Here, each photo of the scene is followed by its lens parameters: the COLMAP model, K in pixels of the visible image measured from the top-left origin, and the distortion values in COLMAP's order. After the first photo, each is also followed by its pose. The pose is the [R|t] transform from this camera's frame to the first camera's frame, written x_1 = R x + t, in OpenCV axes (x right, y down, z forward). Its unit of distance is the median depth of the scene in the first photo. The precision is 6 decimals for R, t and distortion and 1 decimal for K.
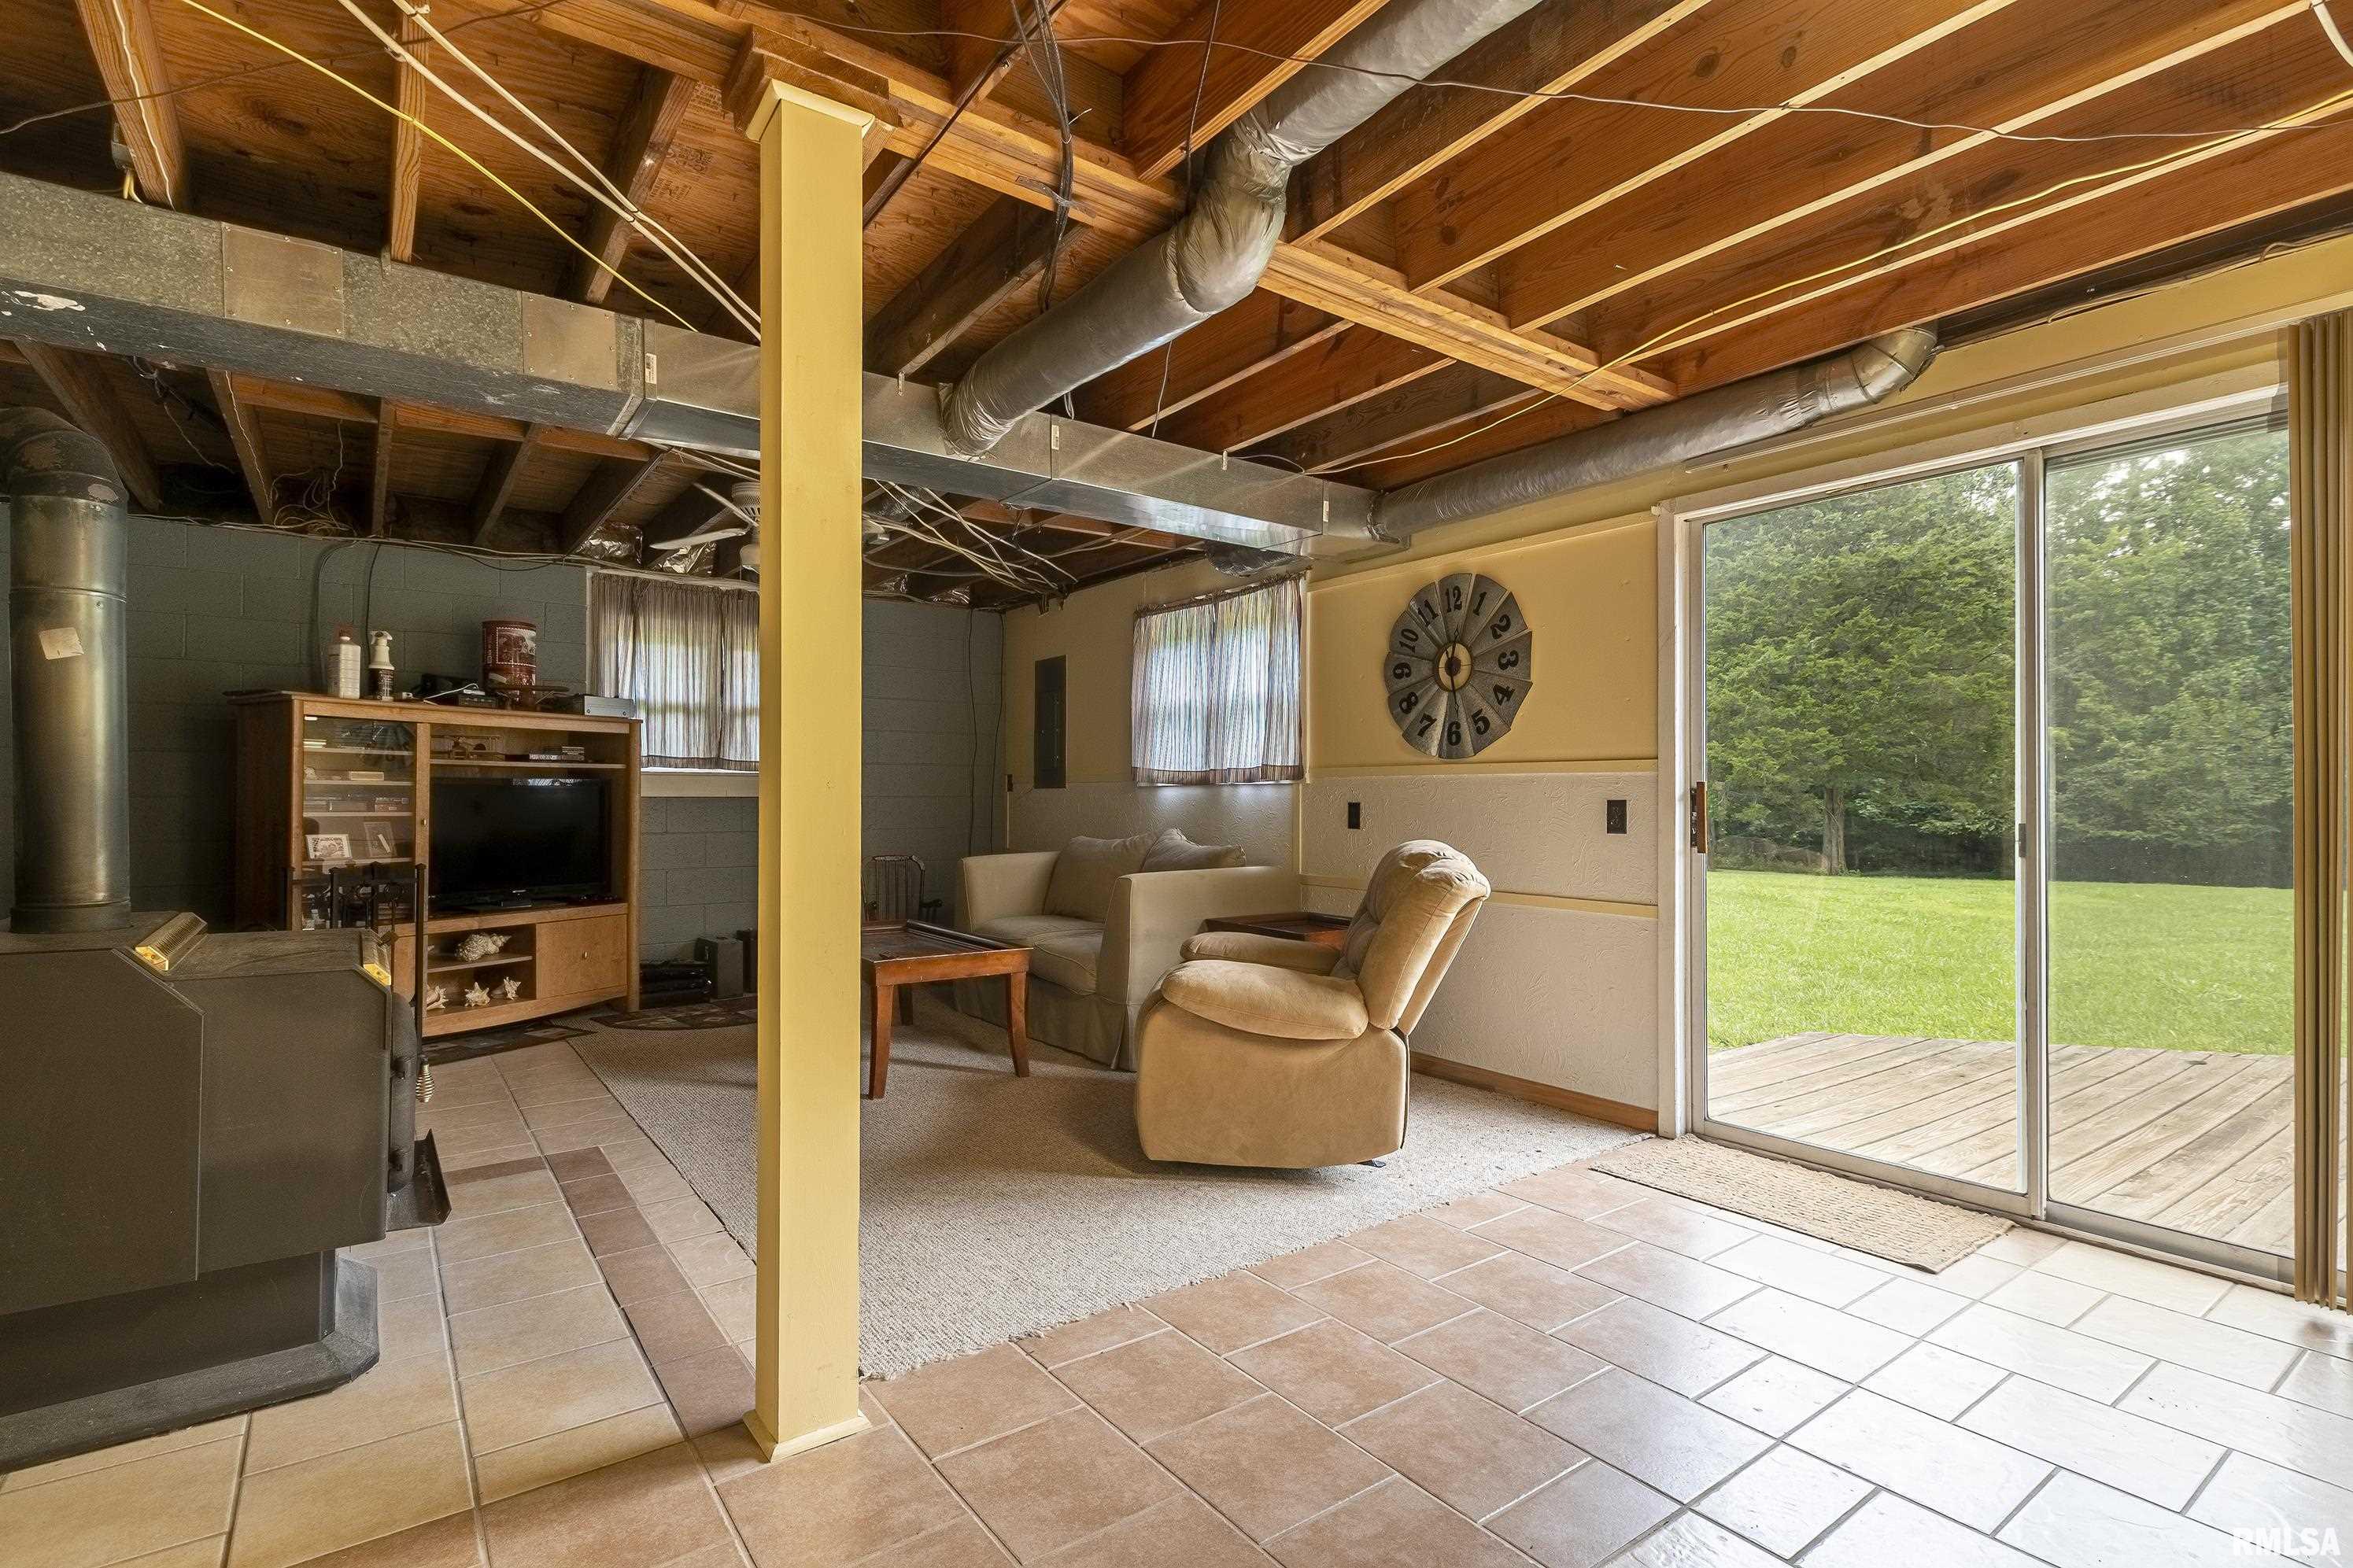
lens RADIAL K [[1106.5, 0, 1176.5], [0, 1106.5, 784.0], [0, 0, 1]] dist [-0.000607, 0.000219]
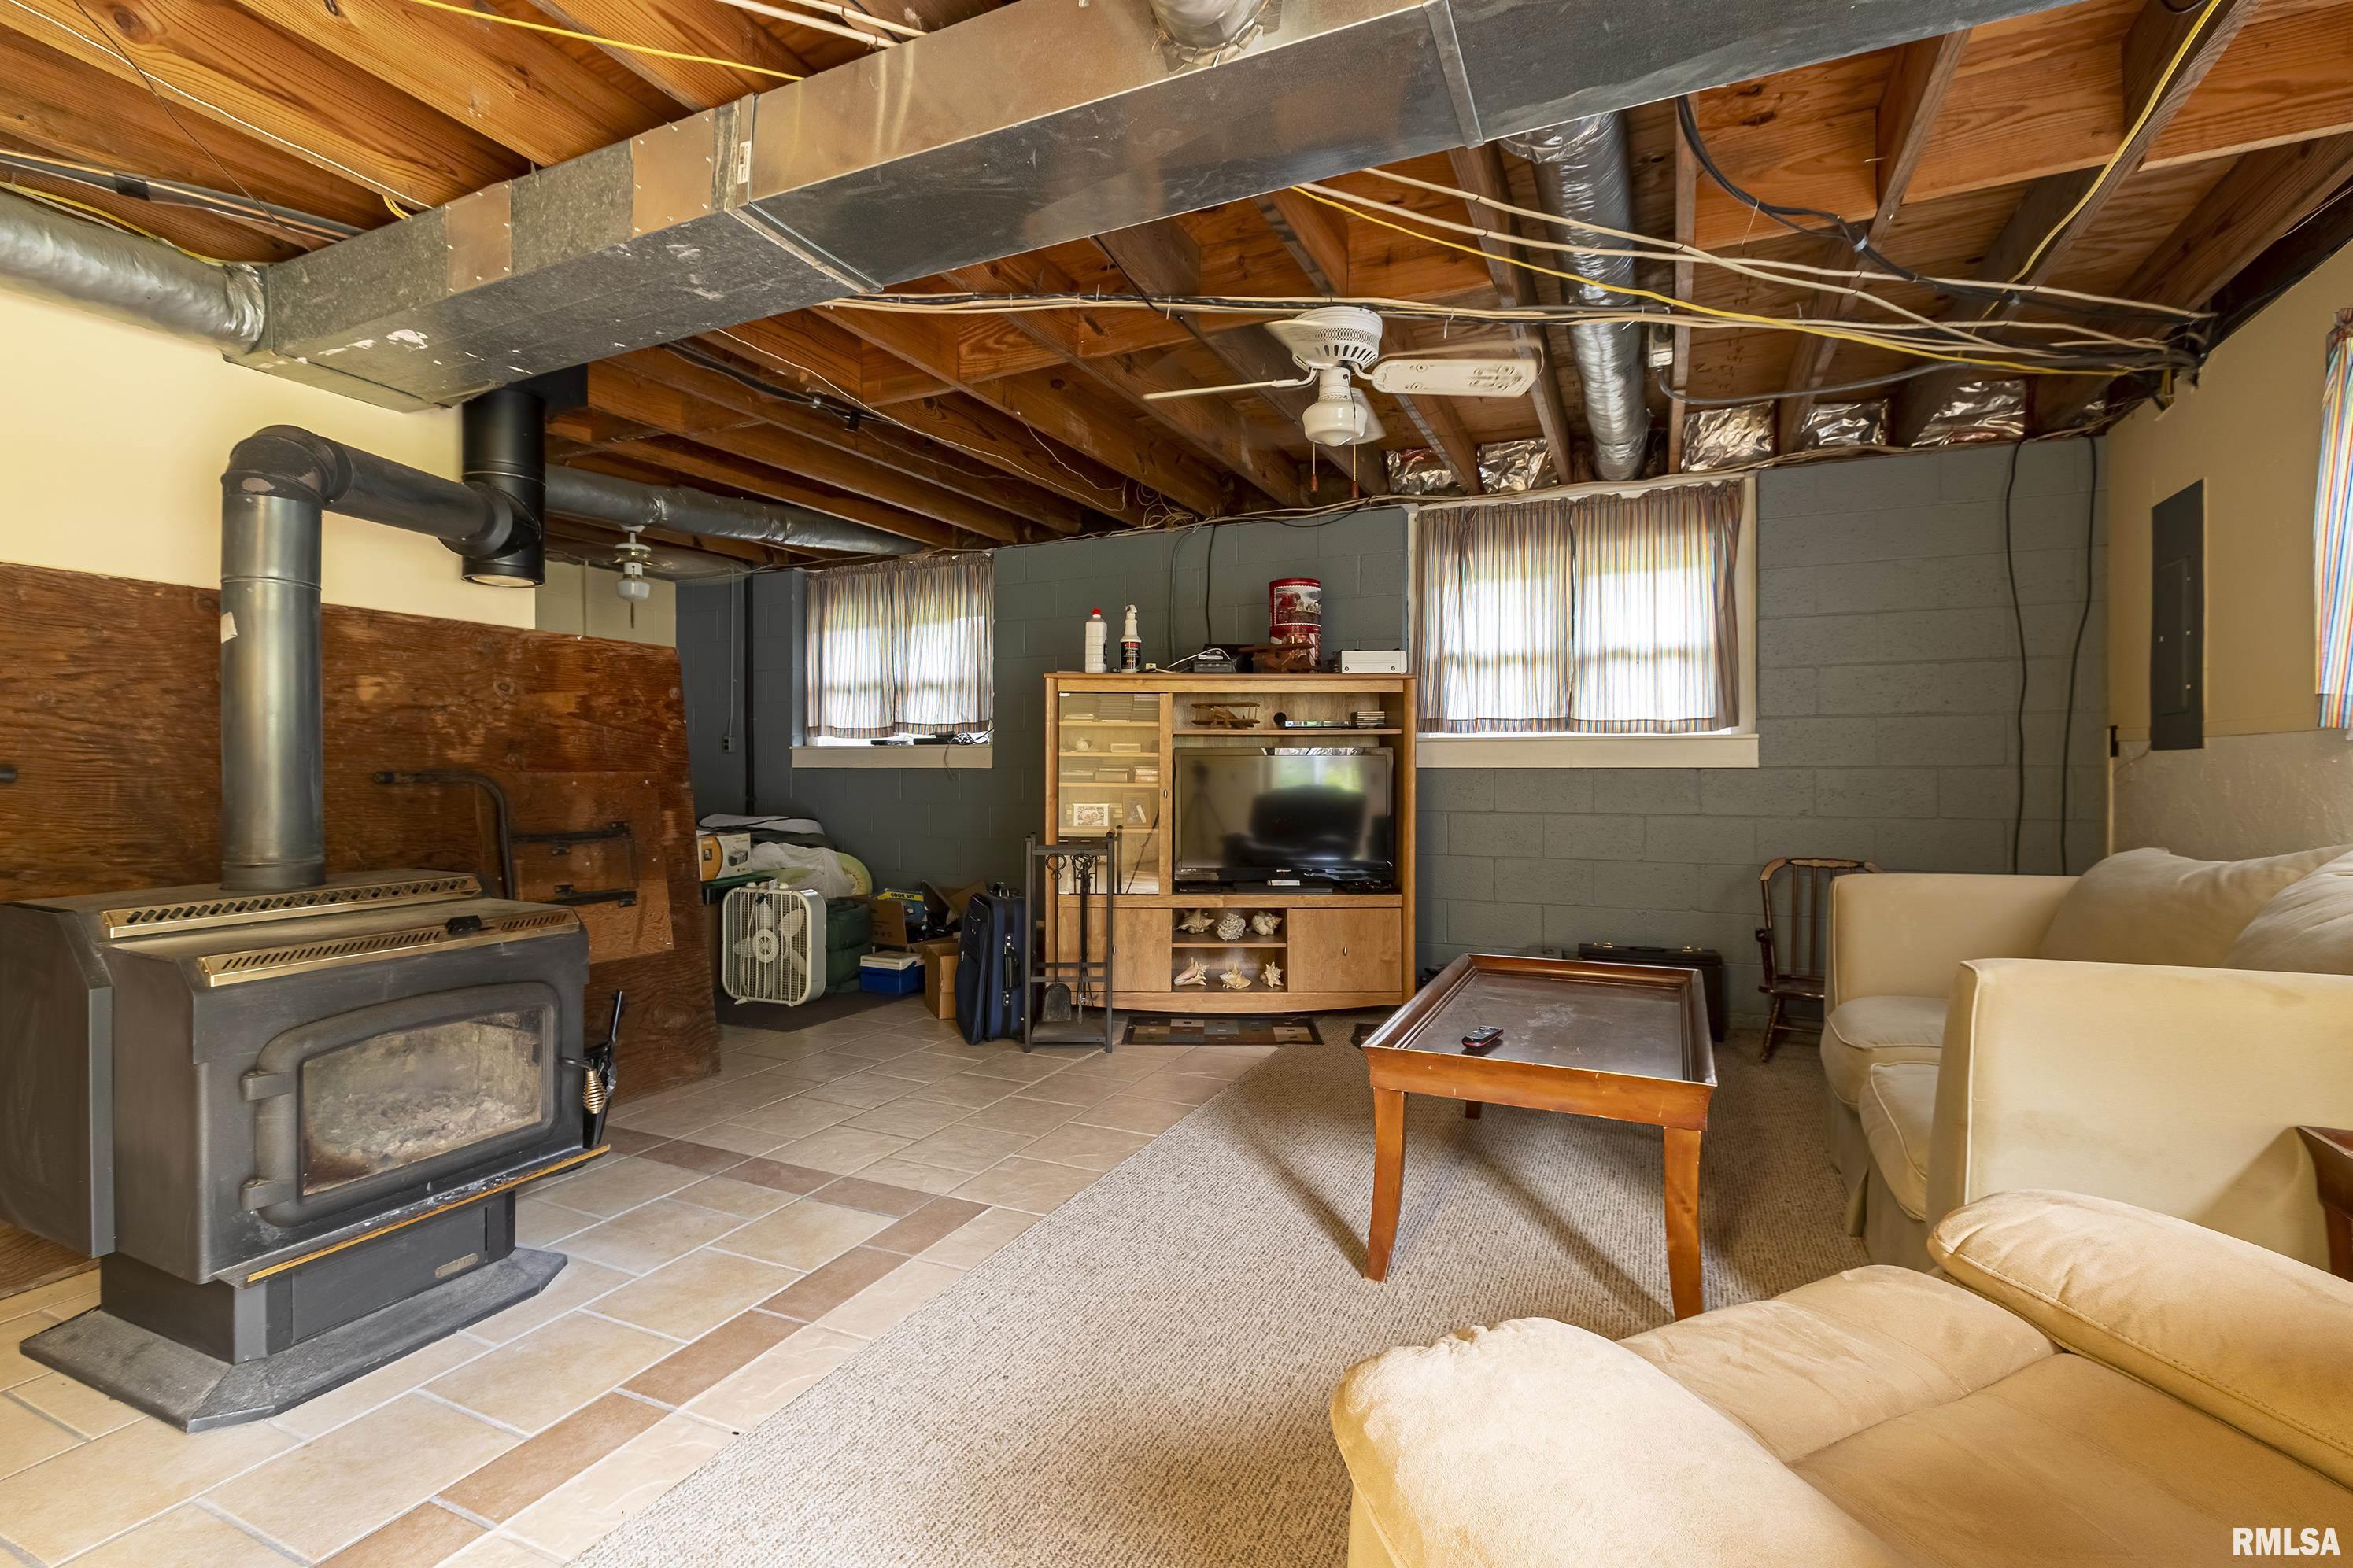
lens RADIAL K [[1069.8, 0, 1170.6], [0, 1069.8, 759.0], [0, 0, 1]] dist [0.001242, 0.000906]
pose [[0.474737, -0.013961, -0.880017, 0.143999], [0.013909, 0.999868, -0.008359, 0.010614], [0.880018, -0.008272, 0.474868, 0.500593]]
